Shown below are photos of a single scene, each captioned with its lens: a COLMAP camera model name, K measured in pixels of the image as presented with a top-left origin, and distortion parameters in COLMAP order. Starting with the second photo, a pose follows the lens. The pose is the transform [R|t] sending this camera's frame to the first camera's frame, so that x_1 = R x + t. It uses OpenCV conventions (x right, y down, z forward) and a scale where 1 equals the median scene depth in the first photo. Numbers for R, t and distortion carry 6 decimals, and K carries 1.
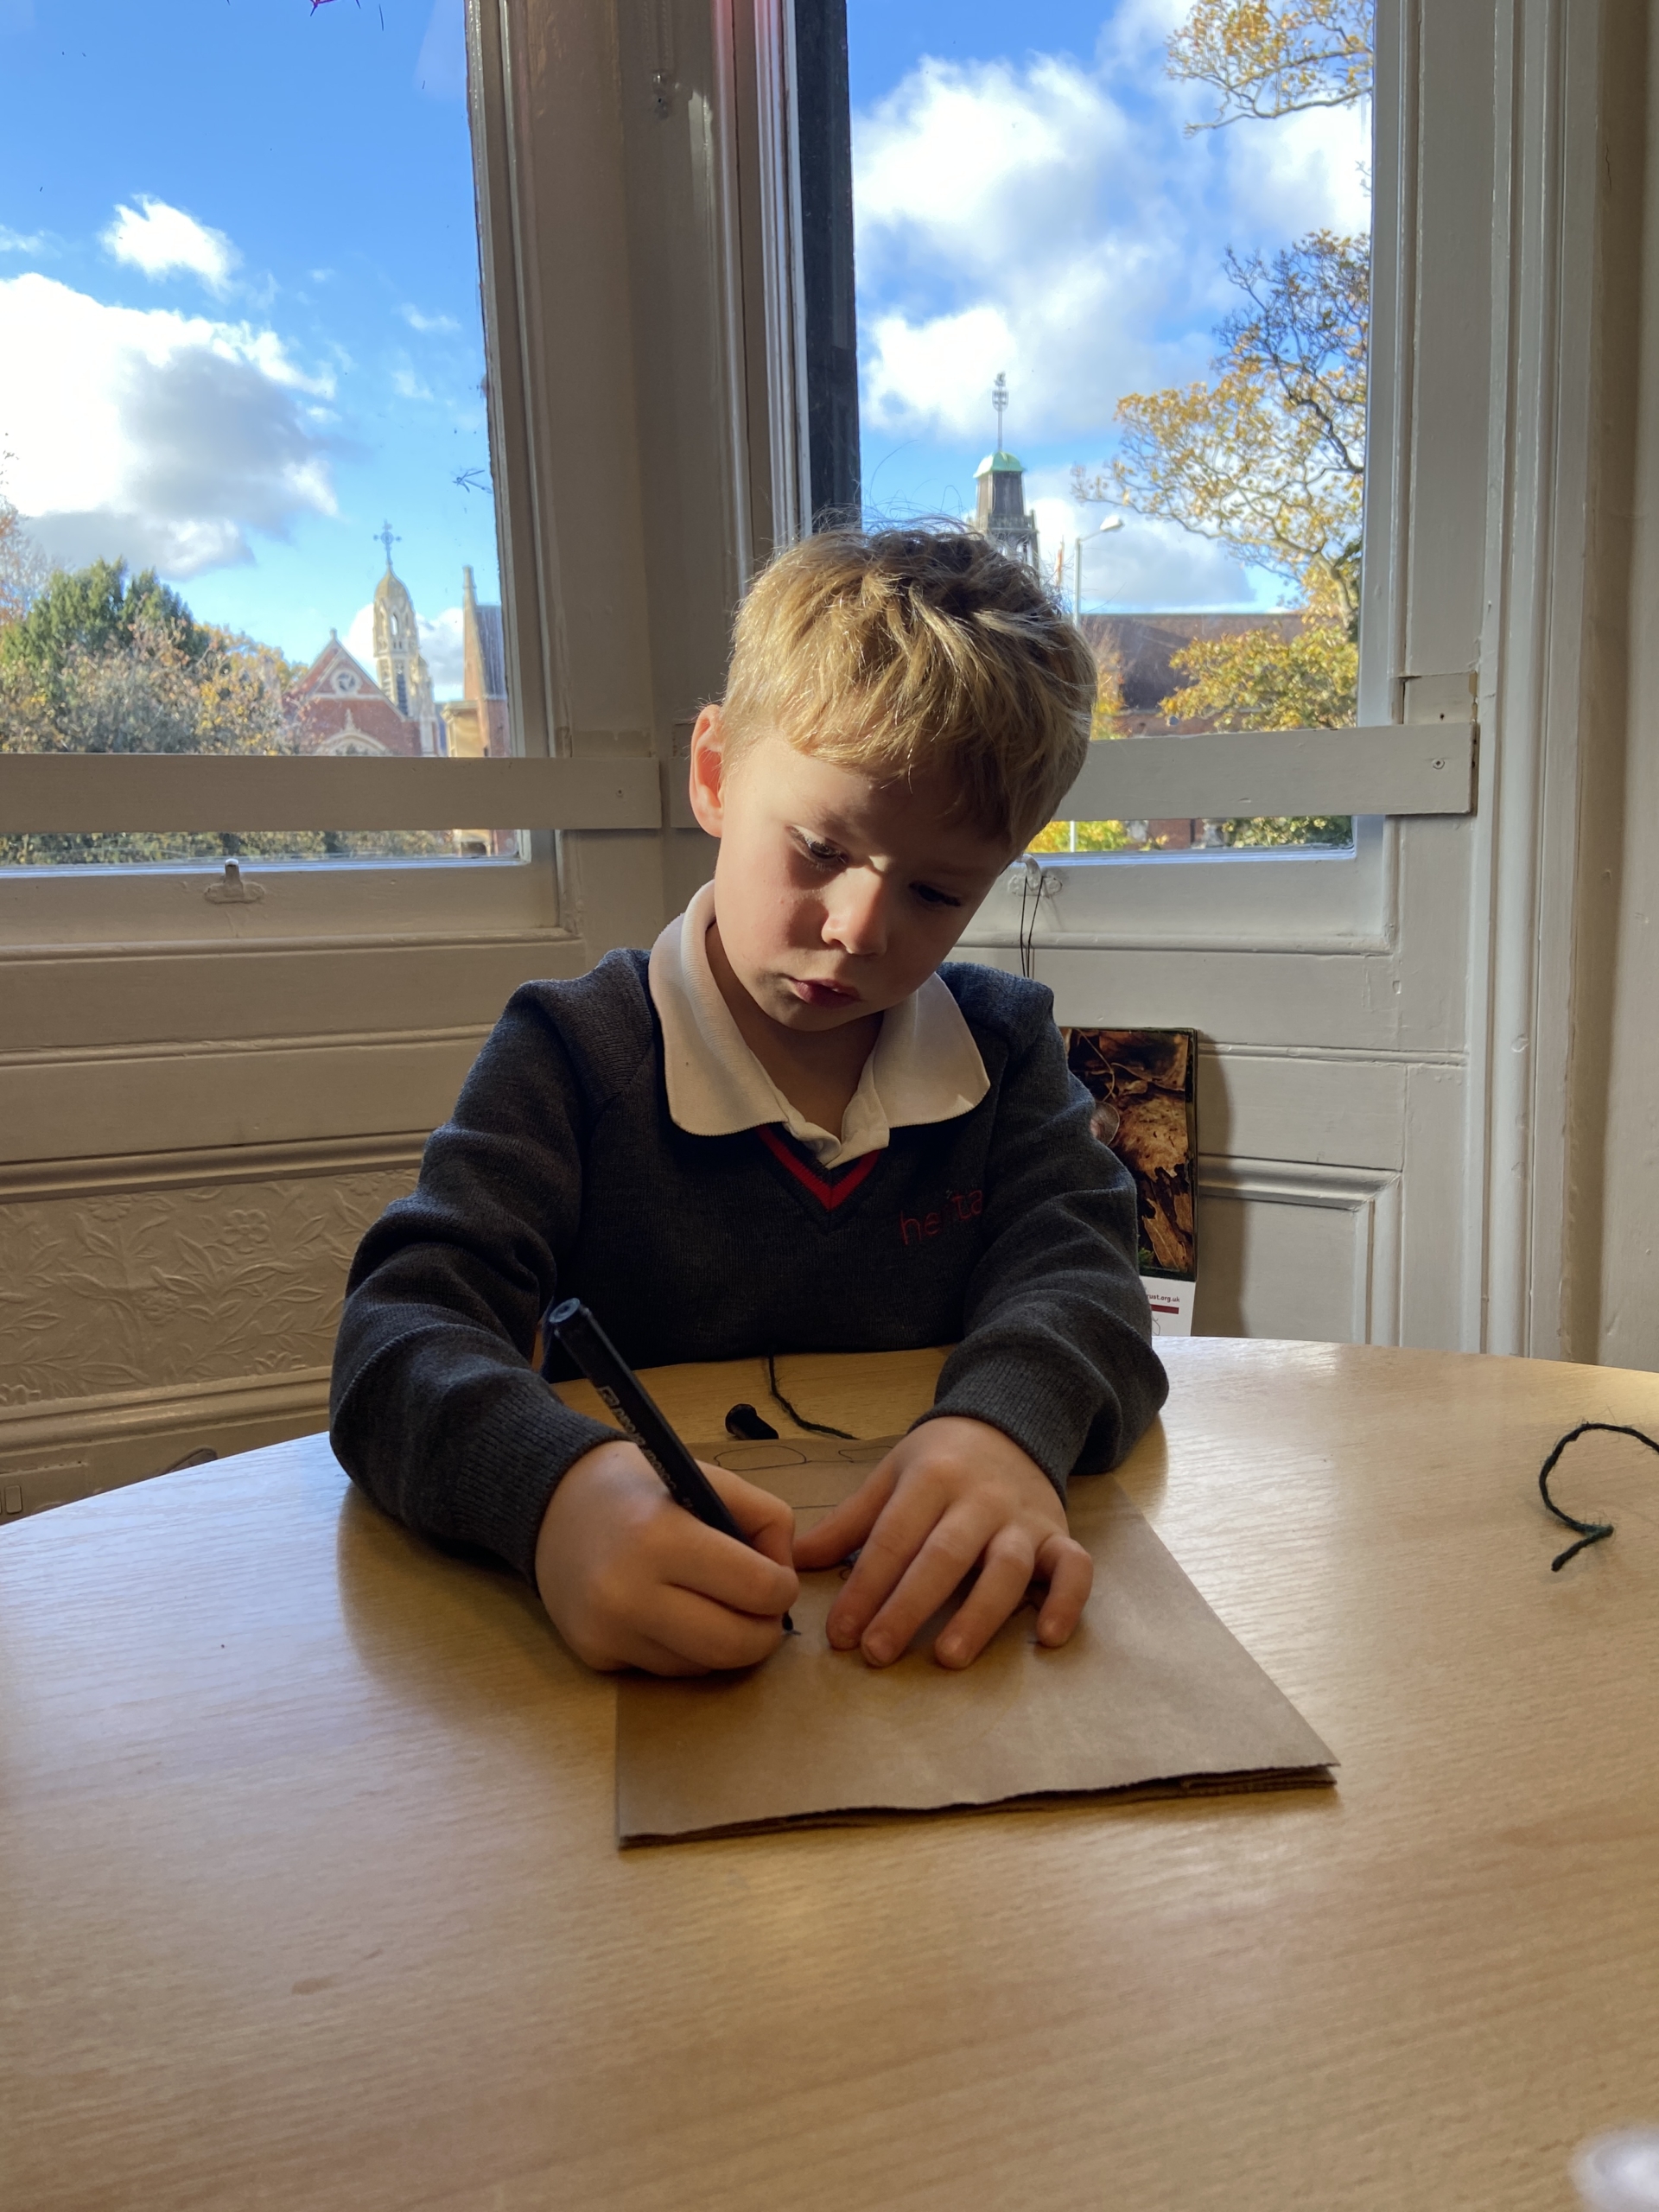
lens RADIAL K [[1577.6, 0, 833.4], [0, 1577.6, 1087.7], [0, 0, 1]] dist [0.113698, -0.143074]
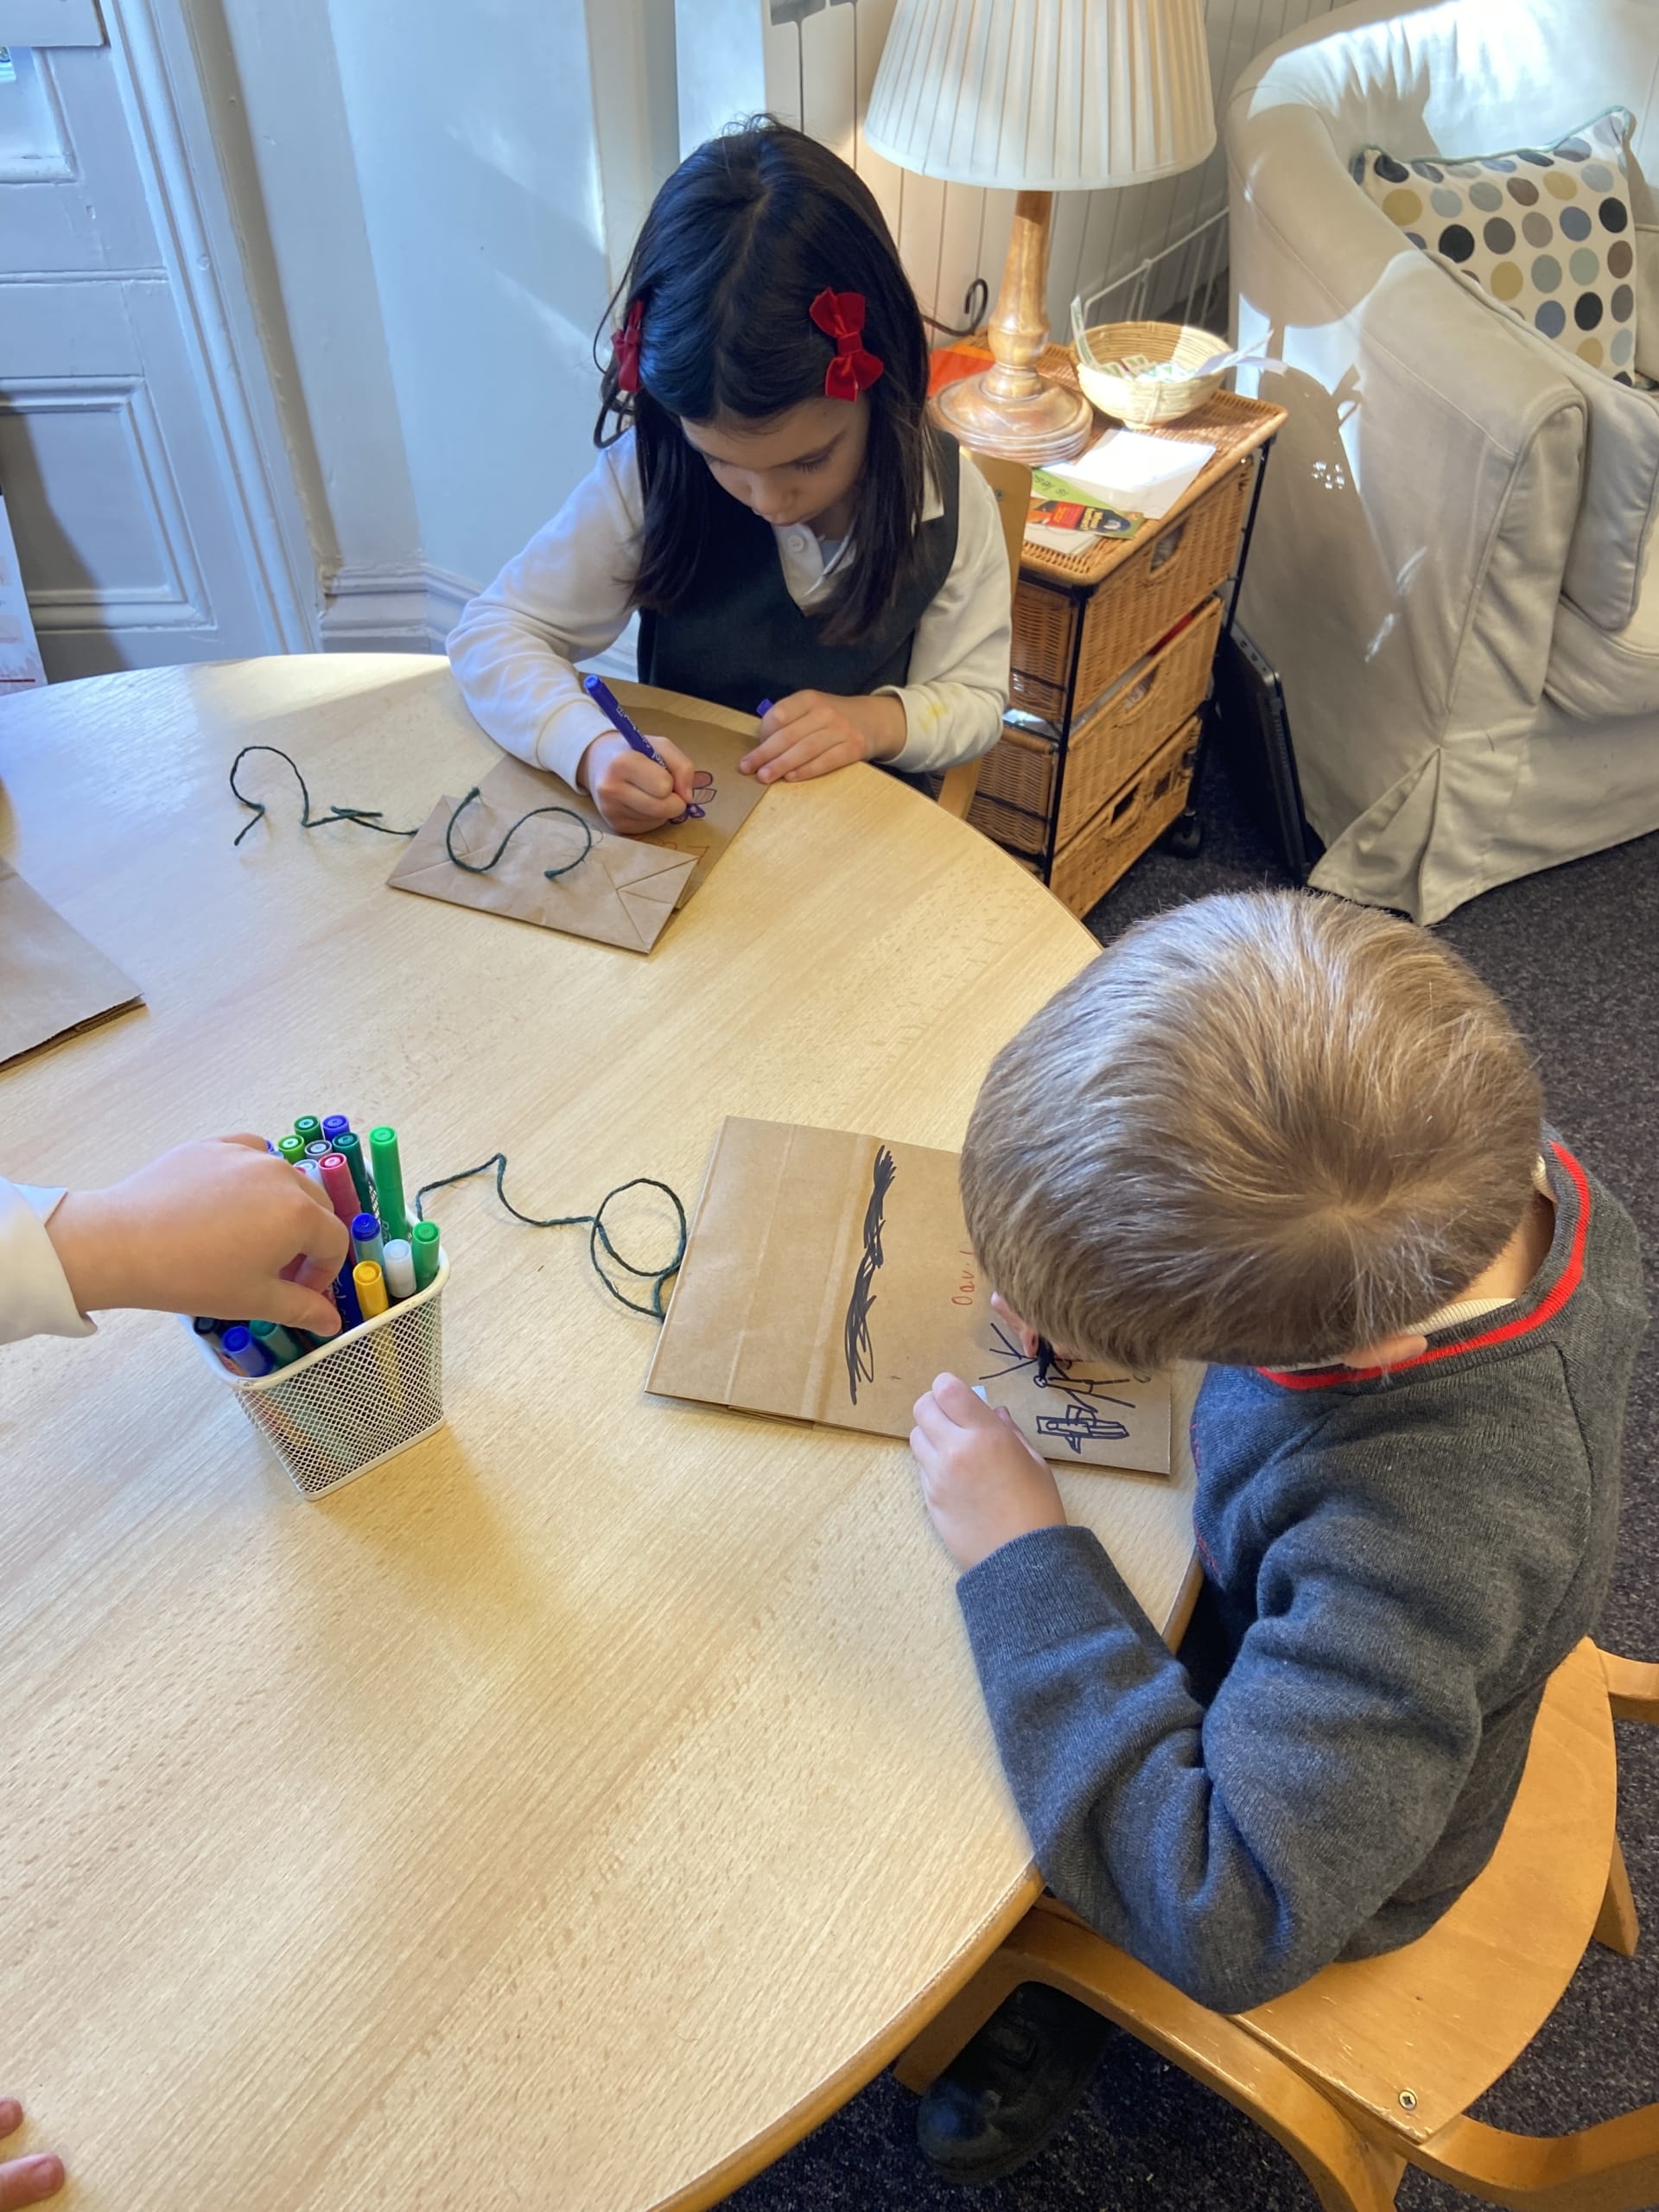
lens RADIAL K [[1709.2, 0, 829.5], [0, 1709.2, 1106.0], [0, 0, 1]] dist [0.173493, -0.201649]
pose [[0.820174, -0.394080, 0.414747, 0.011028], [0.048594, 0.770303, 0.635824, -0.342917], [-0.570046, -0.501332, 0.650933, -0.430116]]
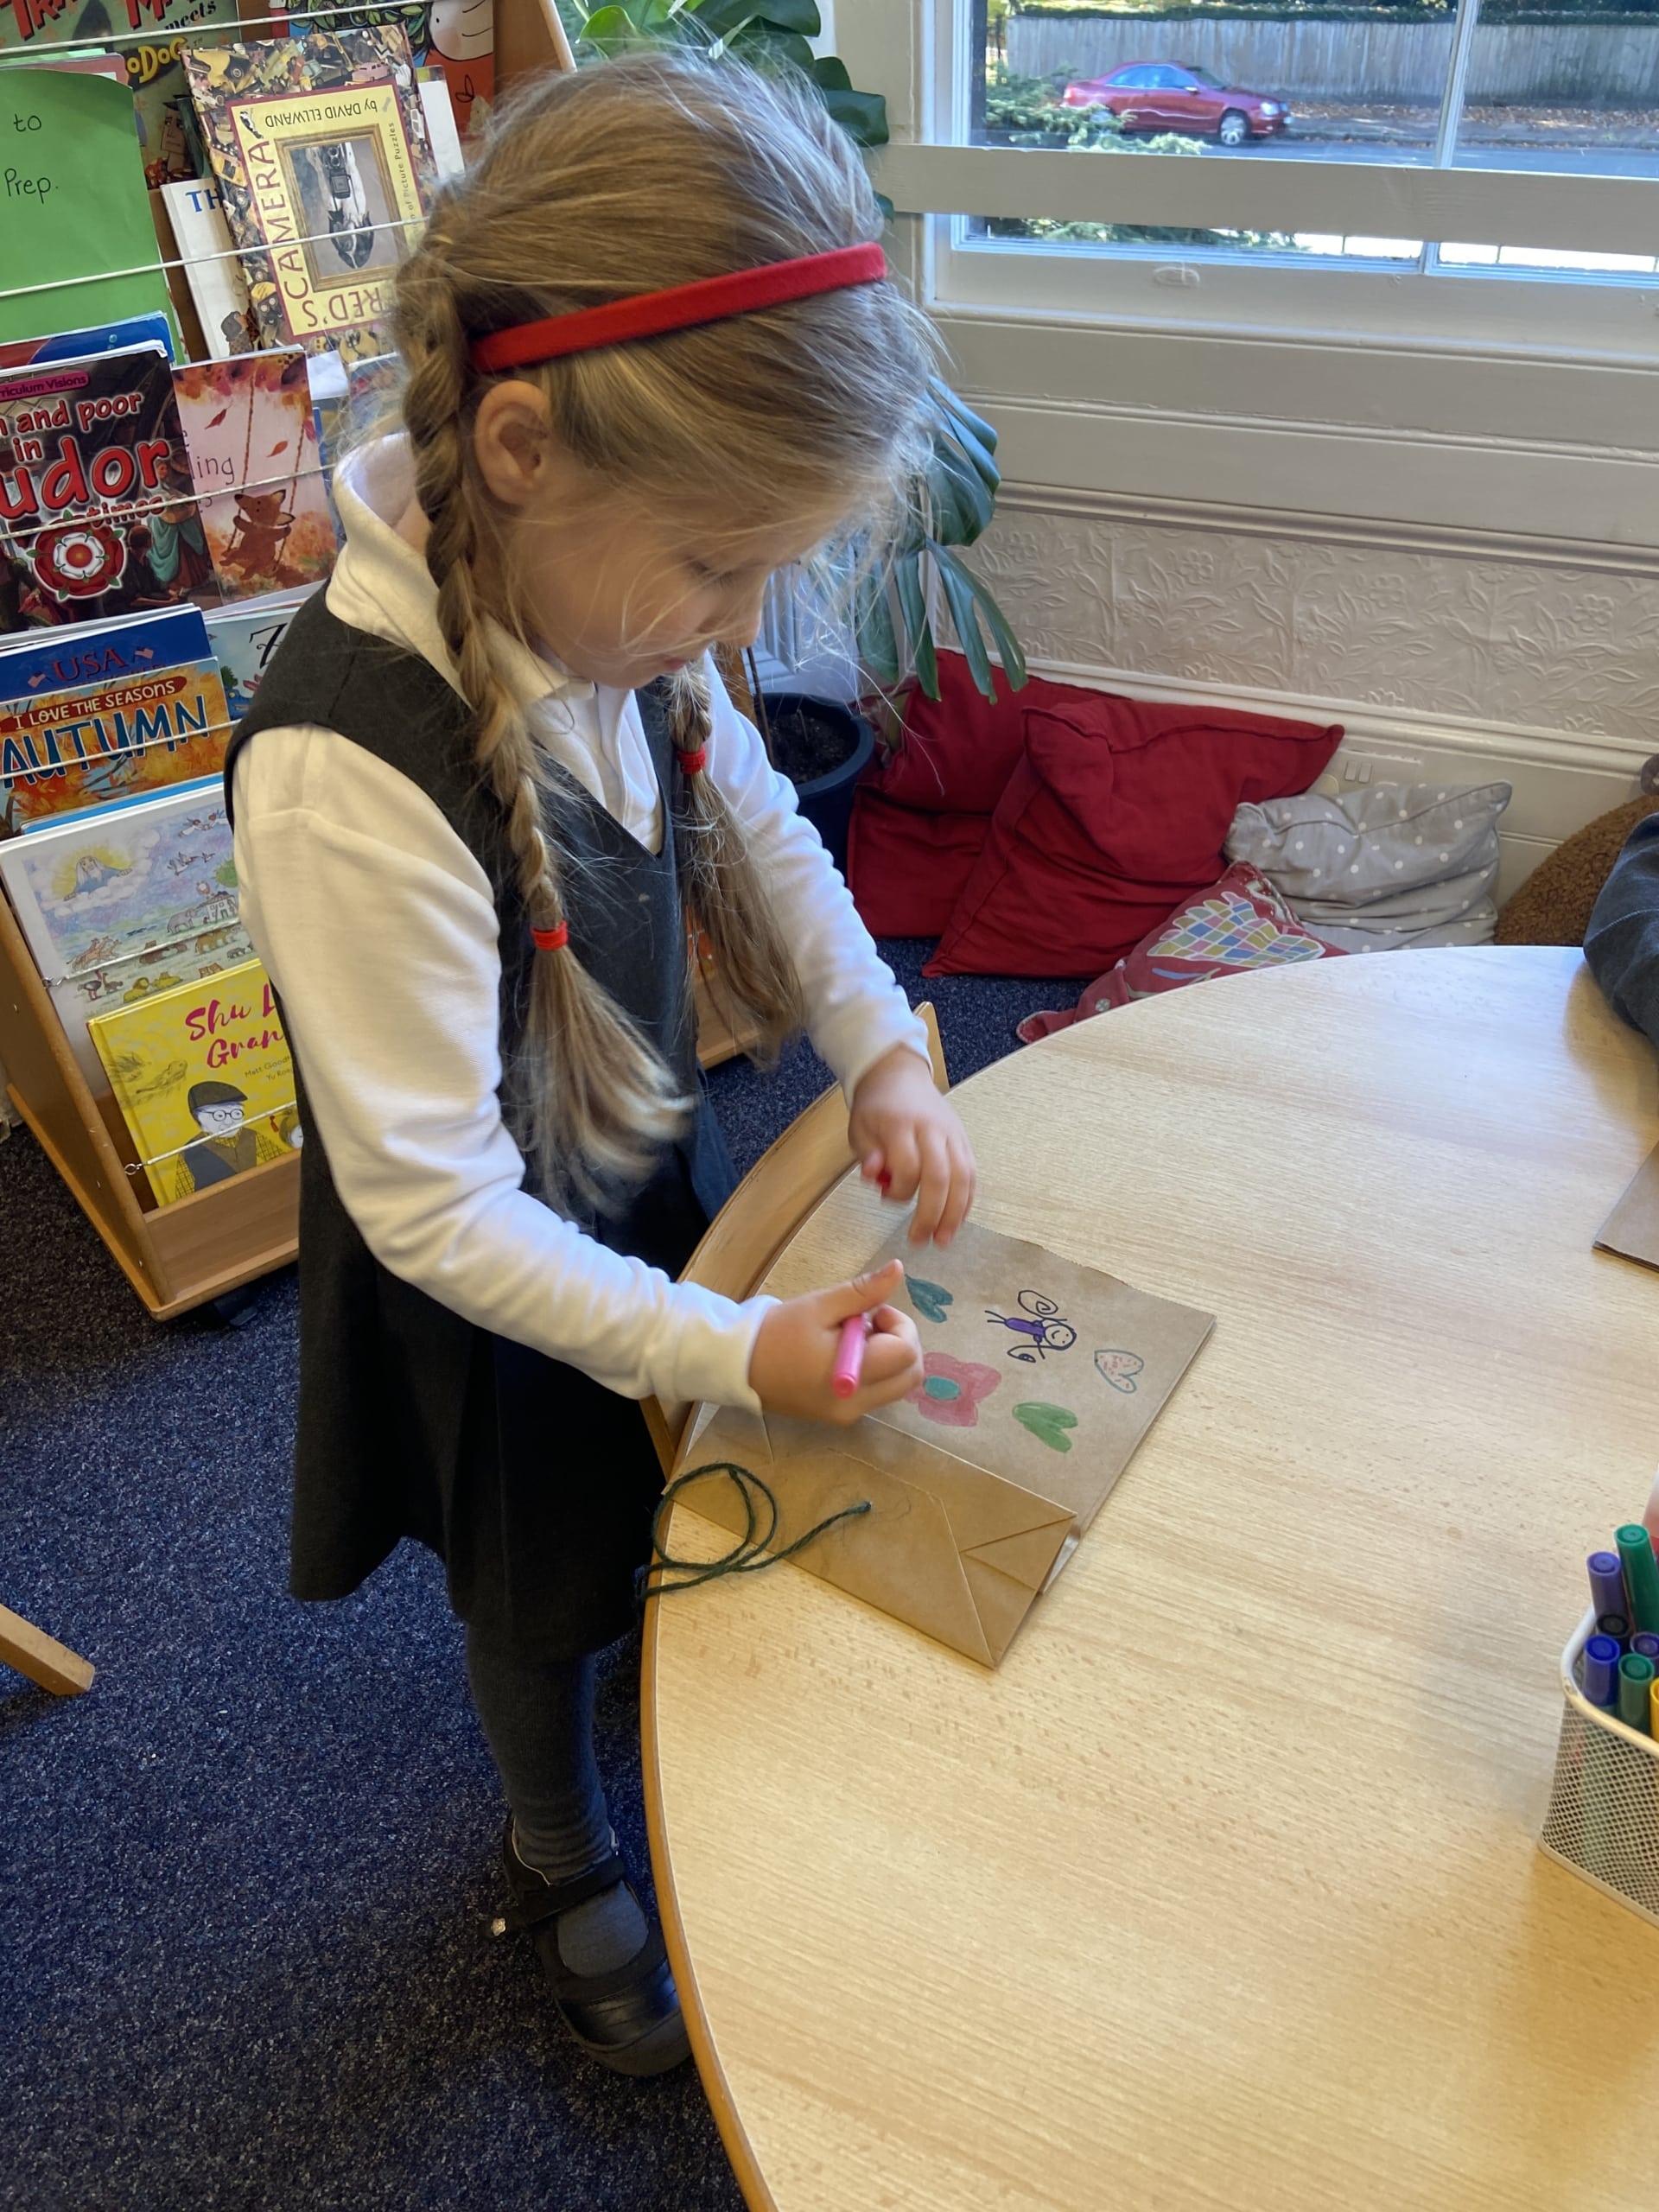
lens RADIAL K [[1709.2, 0, 829.5], [0, 1709.2, 1106.0], [0, 0, 1]] dist [0.173493, -0.201649]
pose [[0.721644, 0.428379, -0.543803, 0.109228], [-0.076615, 0.830139, 0.552268, -0.326690], [0.688012, -0.356877, 0.631885, -0.407827]]
